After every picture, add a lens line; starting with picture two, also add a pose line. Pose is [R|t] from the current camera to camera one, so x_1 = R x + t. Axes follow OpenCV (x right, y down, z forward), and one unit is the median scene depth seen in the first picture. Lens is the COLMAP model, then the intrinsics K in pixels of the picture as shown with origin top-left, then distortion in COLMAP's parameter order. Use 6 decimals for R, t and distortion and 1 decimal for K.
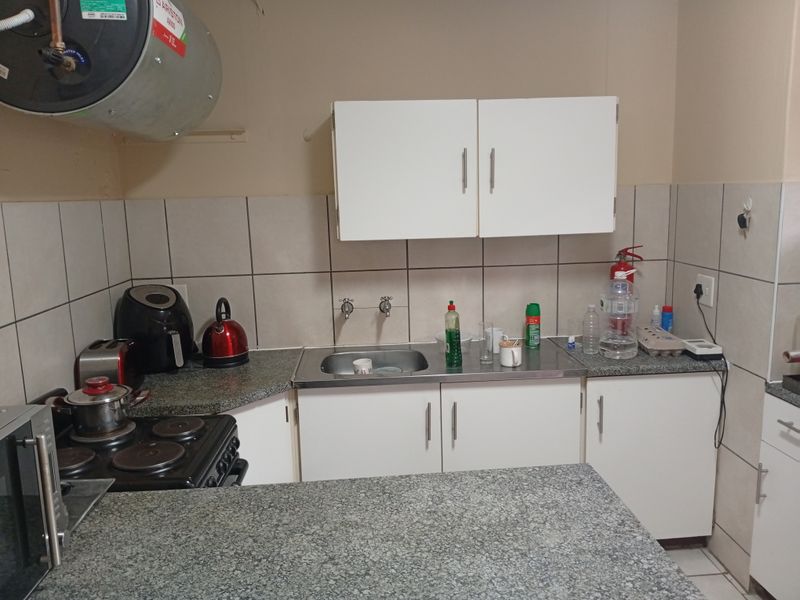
lens RADIAL K [[615.0, 0, 400.0], [0, 615.0, 300.0], [0, 0, 1]] dist [0.071864, -0.128423]
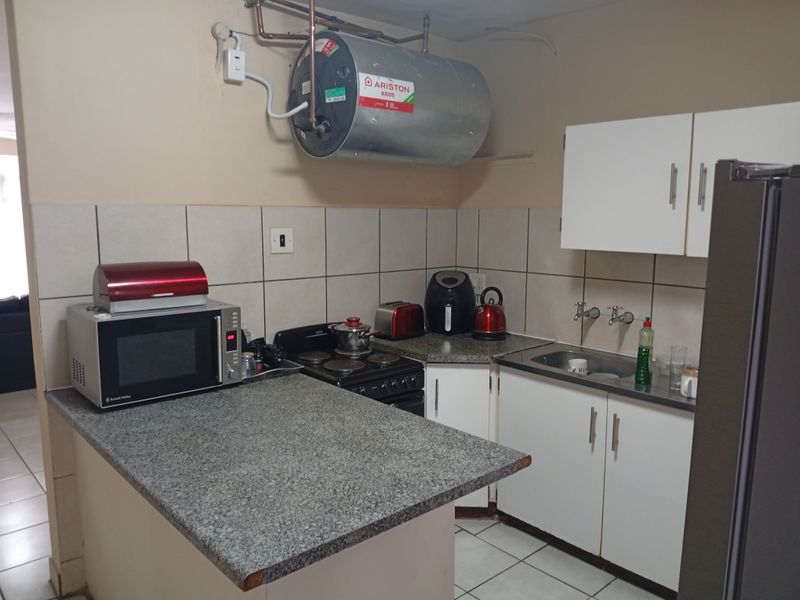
lens RADIAL K [[615.0, 0, 400.0], [0, 615.0, 300.0], [0, 0, 1]] dist [0.071864, -0.128423]
pose [[0.604001, 0.142169, -0.784201, 0.637218], [-0.154601, 0.986171, 0.059708, -0.024726], [0.781845, 0.085175, 0.617627, 0.077073]]
